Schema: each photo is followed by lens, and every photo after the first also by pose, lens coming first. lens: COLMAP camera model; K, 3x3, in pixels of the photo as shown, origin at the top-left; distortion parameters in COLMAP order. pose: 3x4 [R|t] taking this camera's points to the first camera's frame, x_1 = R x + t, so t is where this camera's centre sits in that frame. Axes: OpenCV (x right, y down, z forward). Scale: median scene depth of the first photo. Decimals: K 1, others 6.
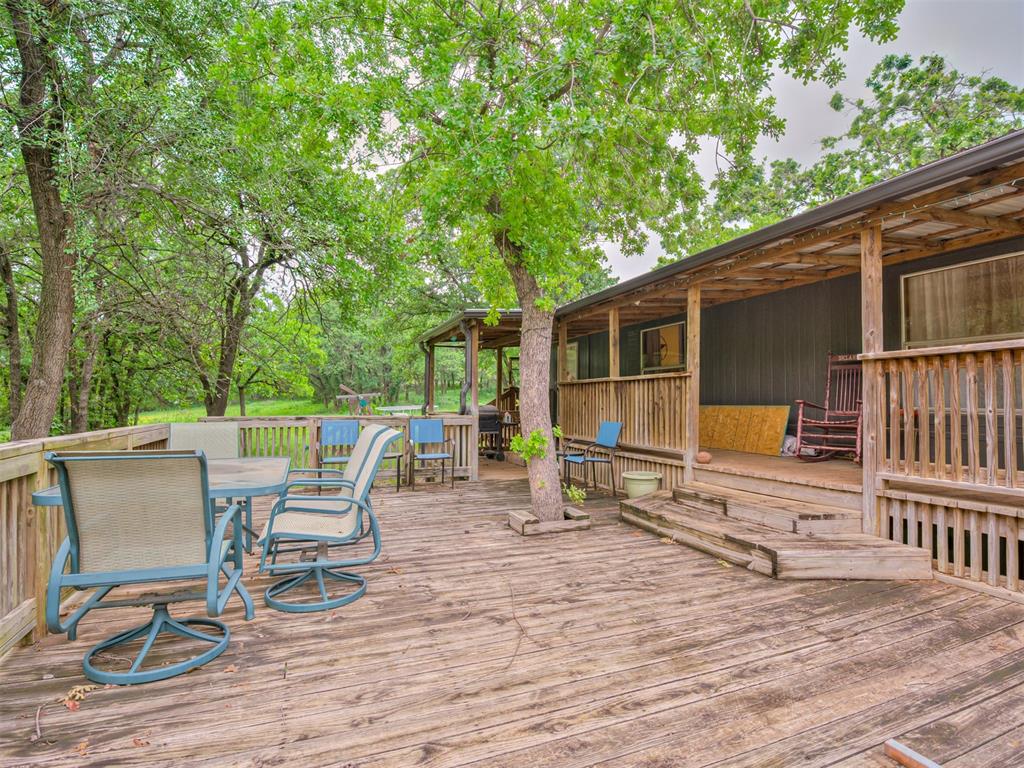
lens RADIAL K [[516.7, 0, 512.0], [0, 516.7, 384.0], [0, 0, 1]] dist [-0.029427, -0.001596]
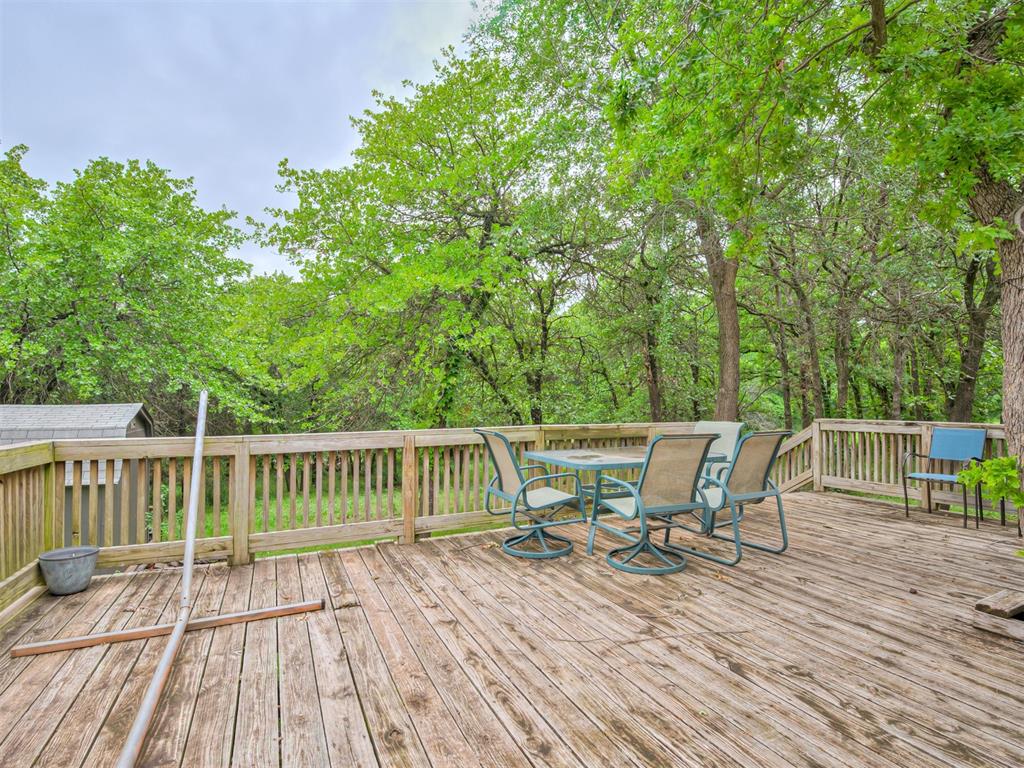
lens RADIAL K [[516.7, 0, 512.0], [0, 516.7, 384.0], [0, 0, 1]] dist [-0.029427, -0.001596]
pose [[0.068200, -0.034924, -0.997060, 0.778425], [0.031895, 0.998953, -0.032808, 0.016275], [0.997162, -0.029563, 0.069242, 0.577501]]
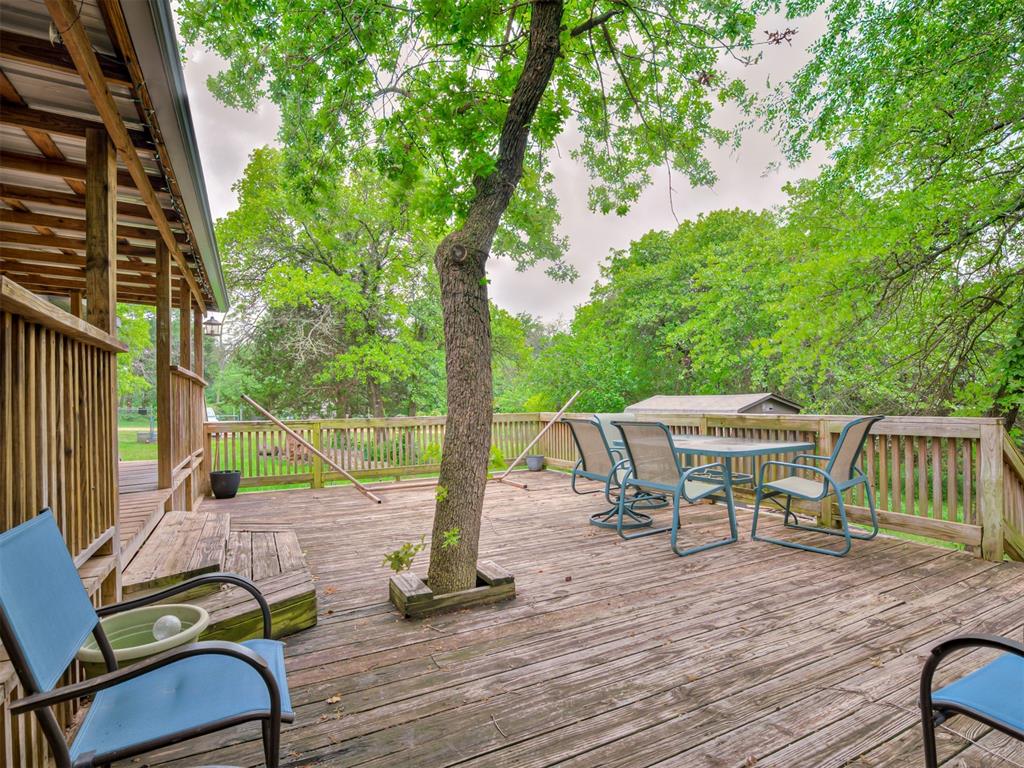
lens RADIAL K [[516.7, 0, 512.0], [0, 516.7, 384.0], [0, 0, 1]] dist [-0.029427, -0.001596]
pose [[-0.995395, 0.026073, -0.092244, 0.071383], [0.031553, 0.997791, -0.058457, 0.072348], [0.090516, -0.061098, -0.994019, 2.384001]]
